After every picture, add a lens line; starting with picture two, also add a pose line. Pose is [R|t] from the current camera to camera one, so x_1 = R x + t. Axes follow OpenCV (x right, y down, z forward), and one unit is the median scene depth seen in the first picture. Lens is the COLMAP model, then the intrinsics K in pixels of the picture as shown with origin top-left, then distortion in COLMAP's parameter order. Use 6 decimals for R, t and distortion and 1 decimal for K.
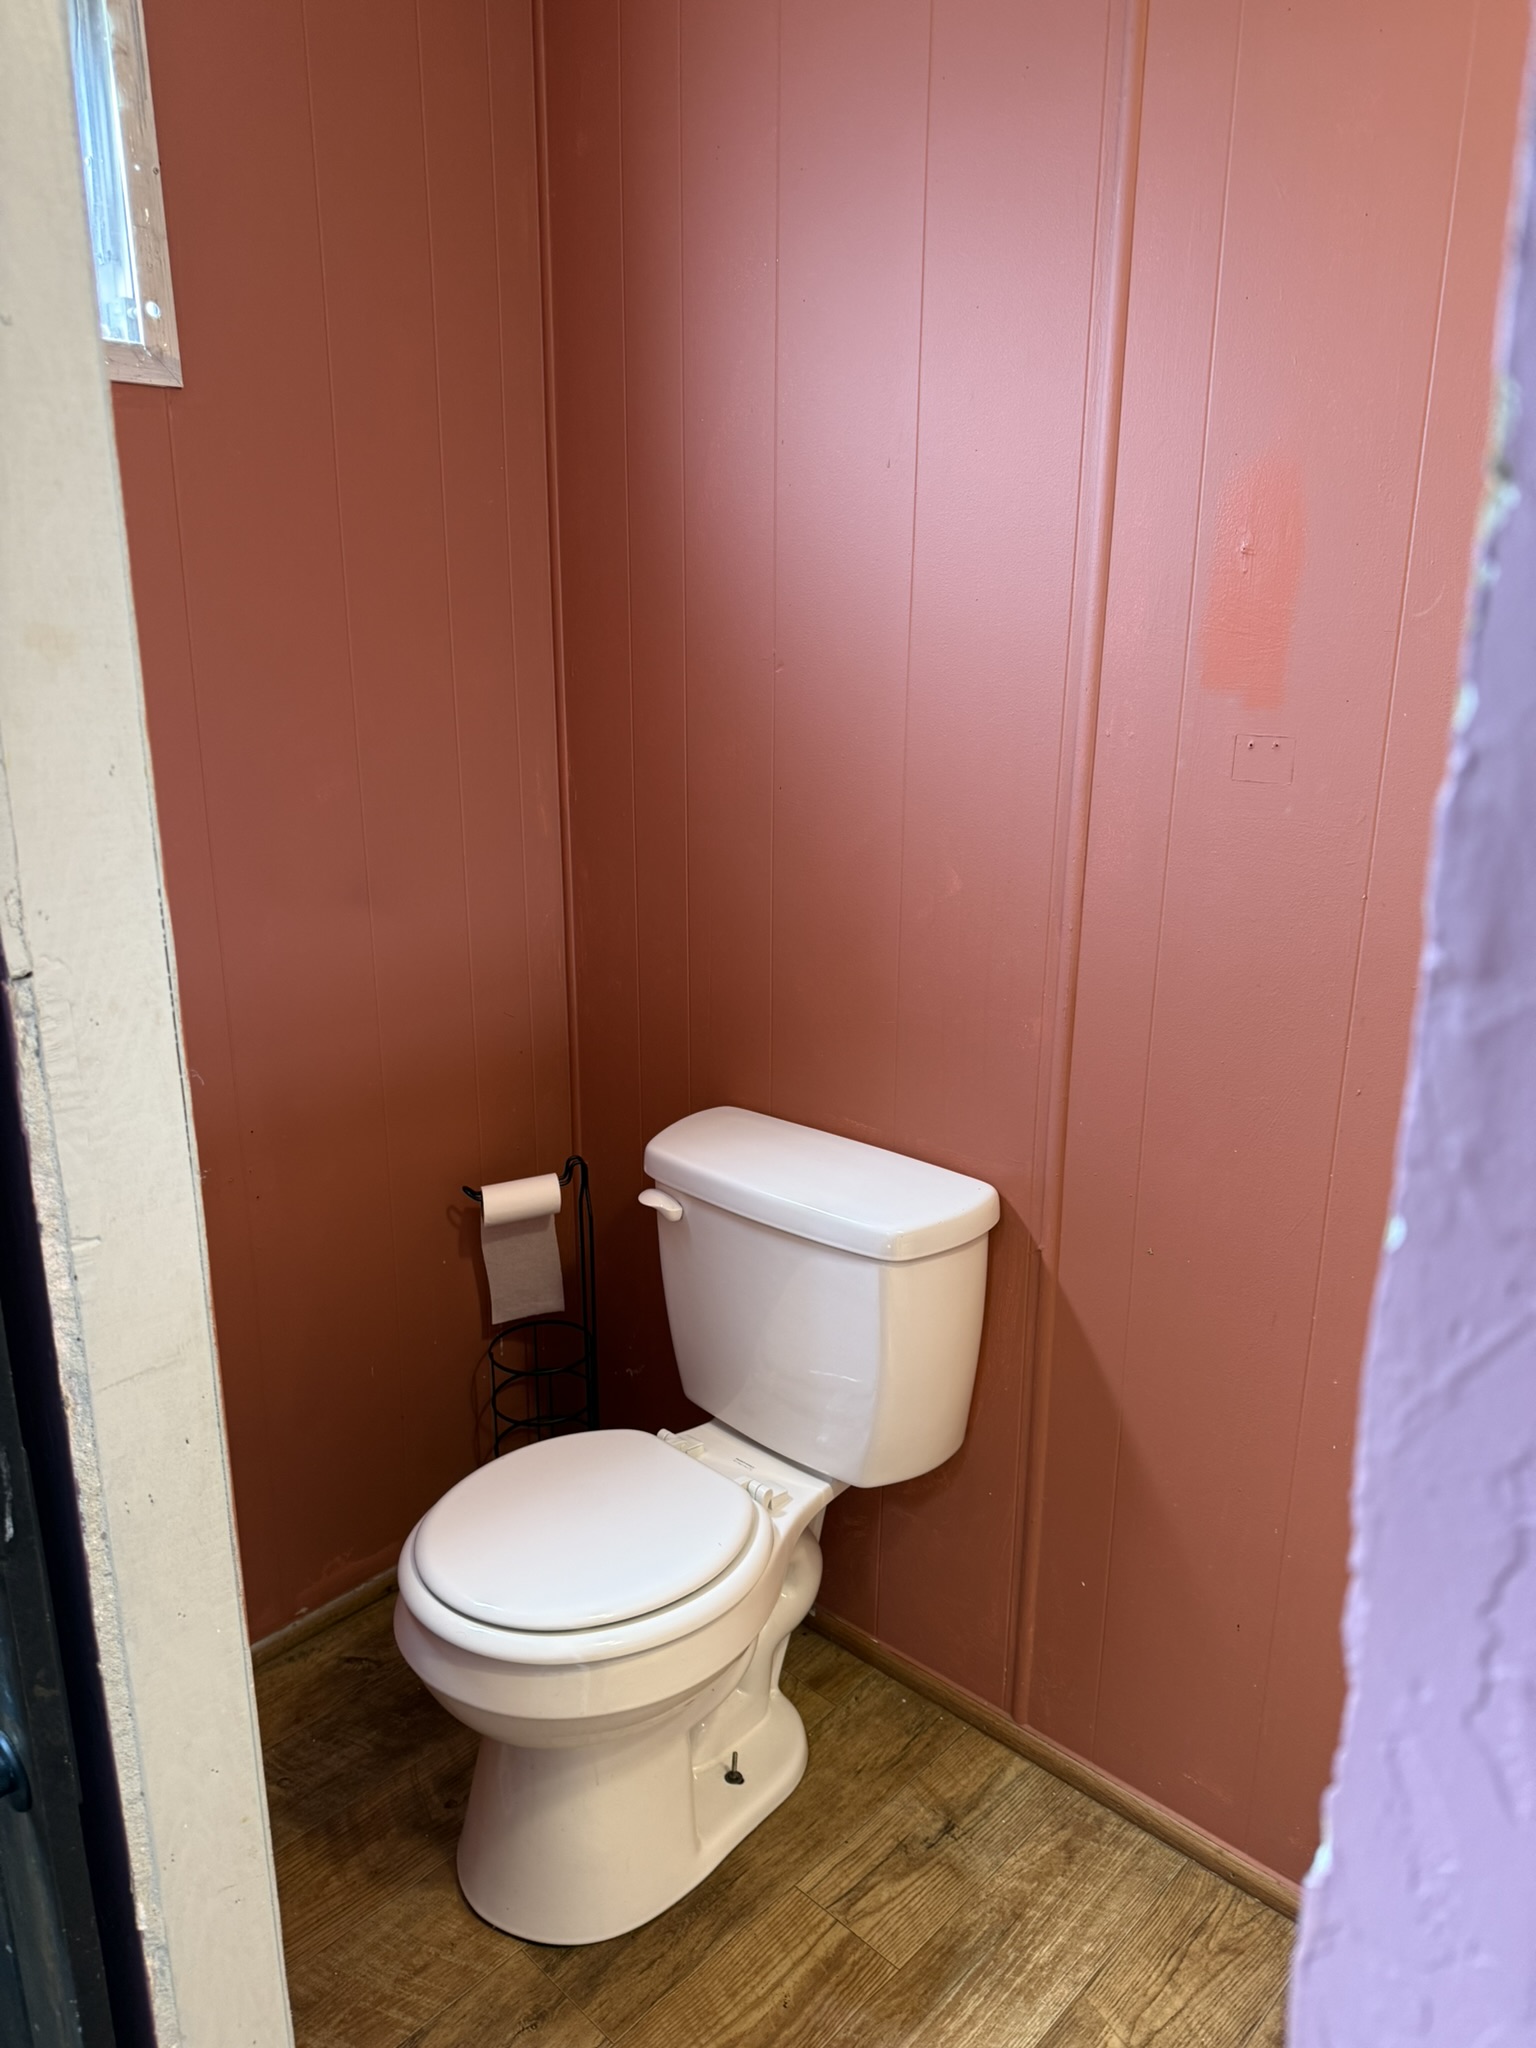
lens RADIAL K [[1429.9, 0, 776.5], [0, 1429.9, 1033.2], [0, 0, 1]] dist [0.048106, -0.058283]
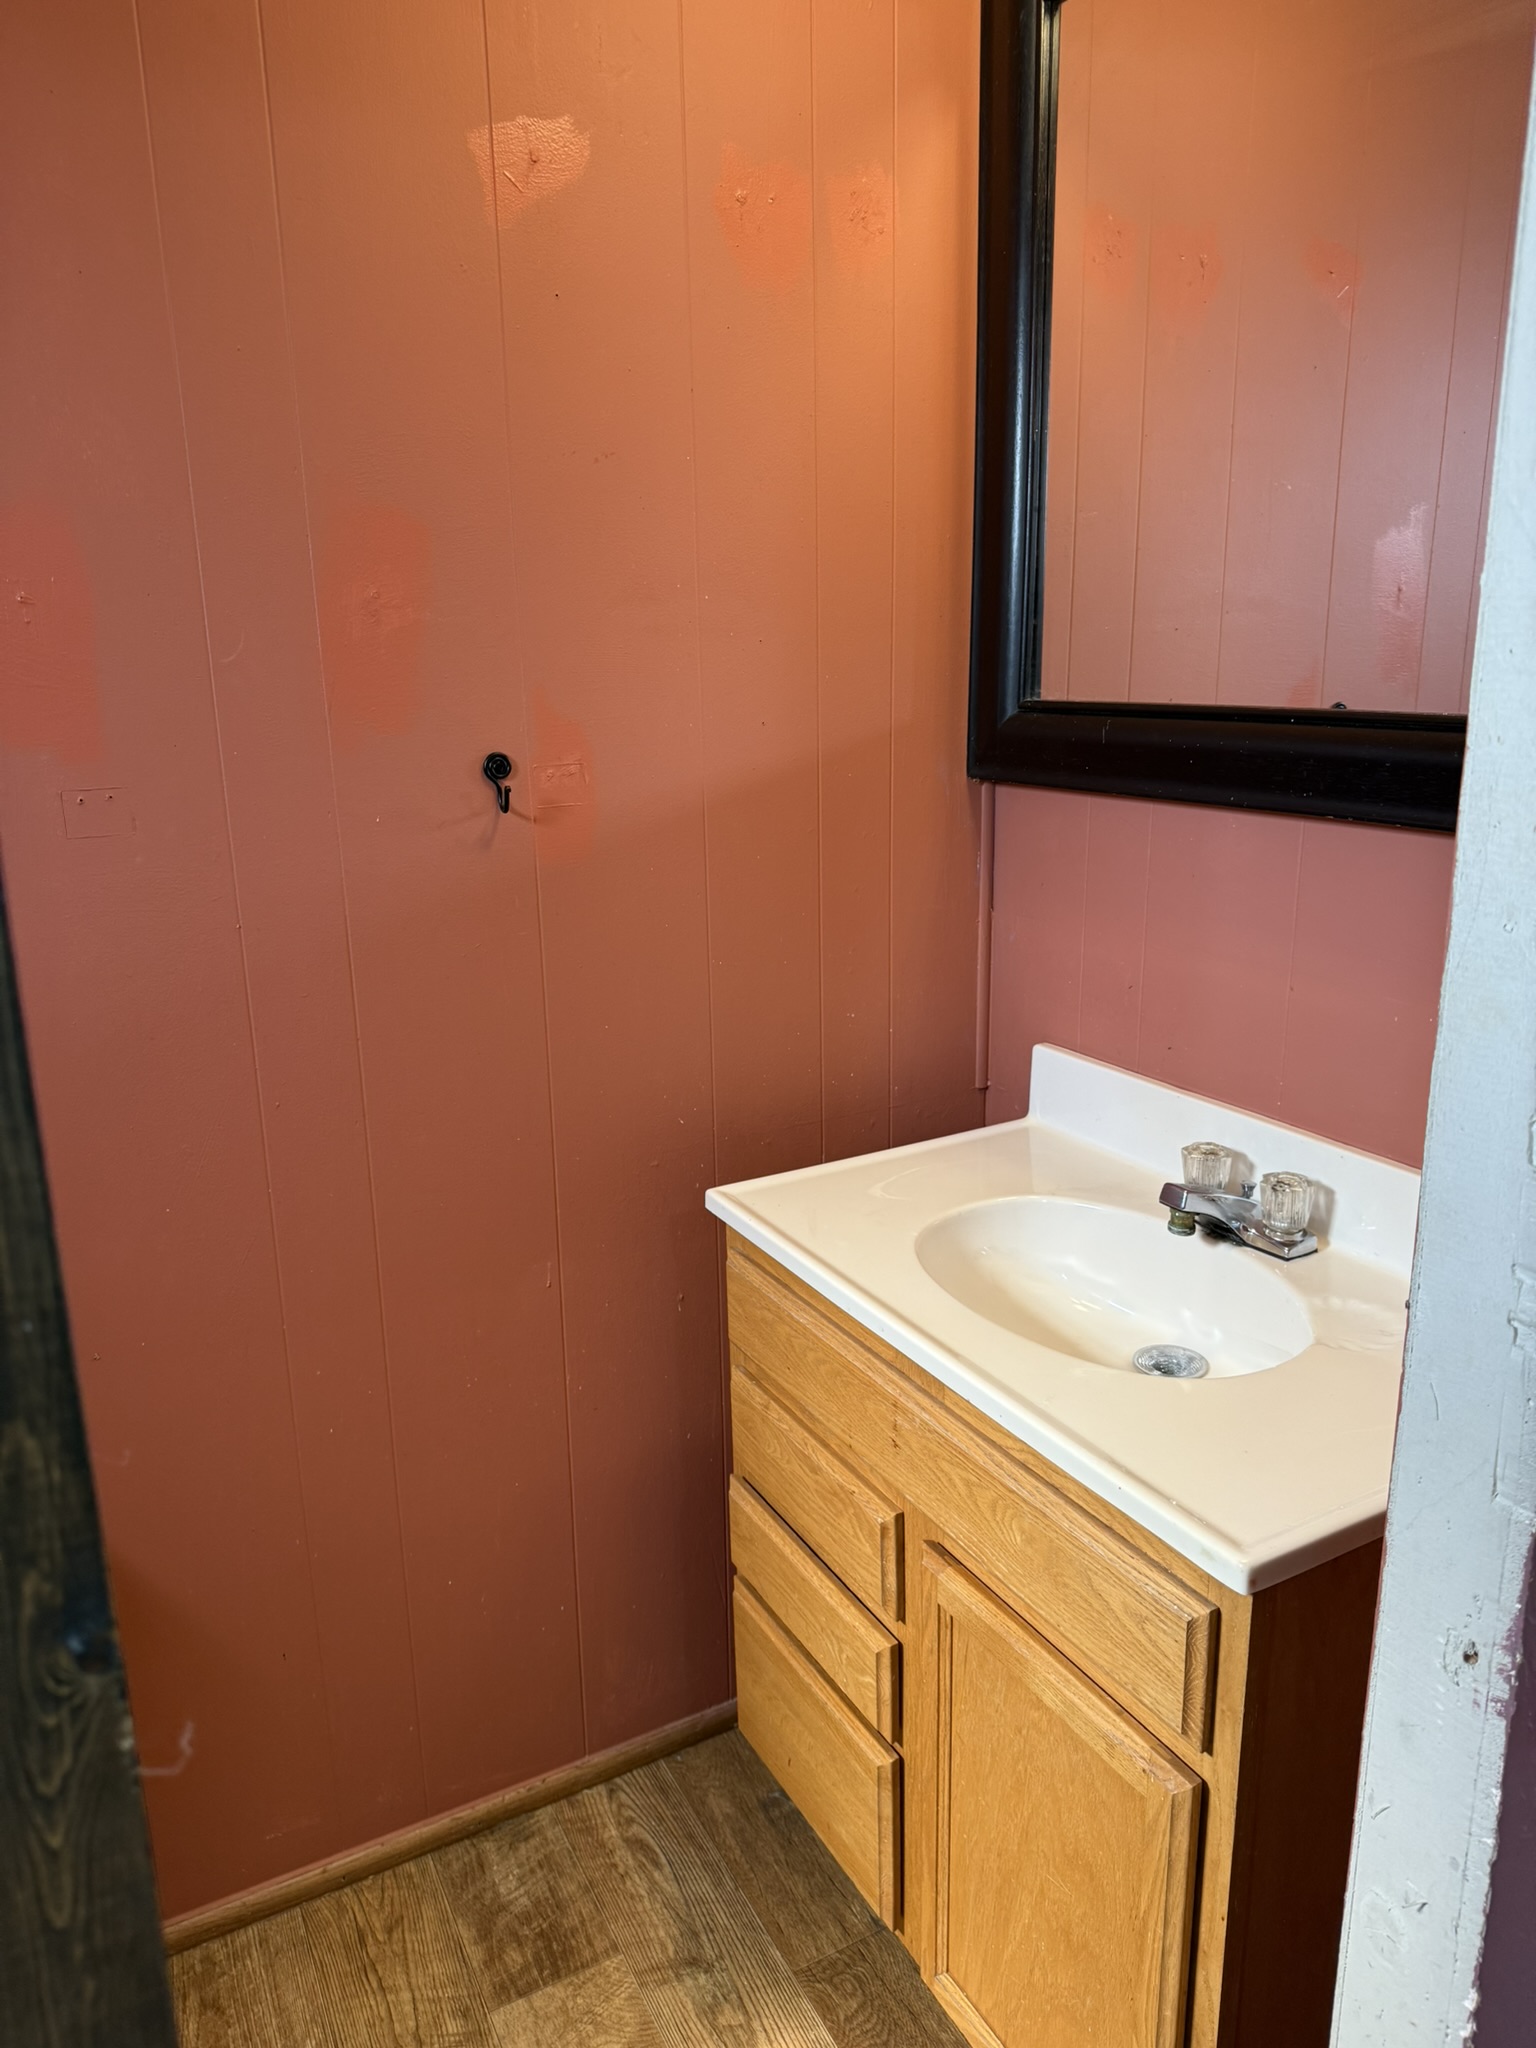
lens RADIAL K [[1429.9, 0, 767.9], [0, 1429.9, 1023.1], [0, 0, 1]] dist [0.048106, -0.058283]
pose [[0.325656, -0.257183, 0.909838, -0.369760], [0.286298, 0.943940, 0.164349, -0.074298], [-0.901100, 0.206963, 0.381031, 0.214708]]
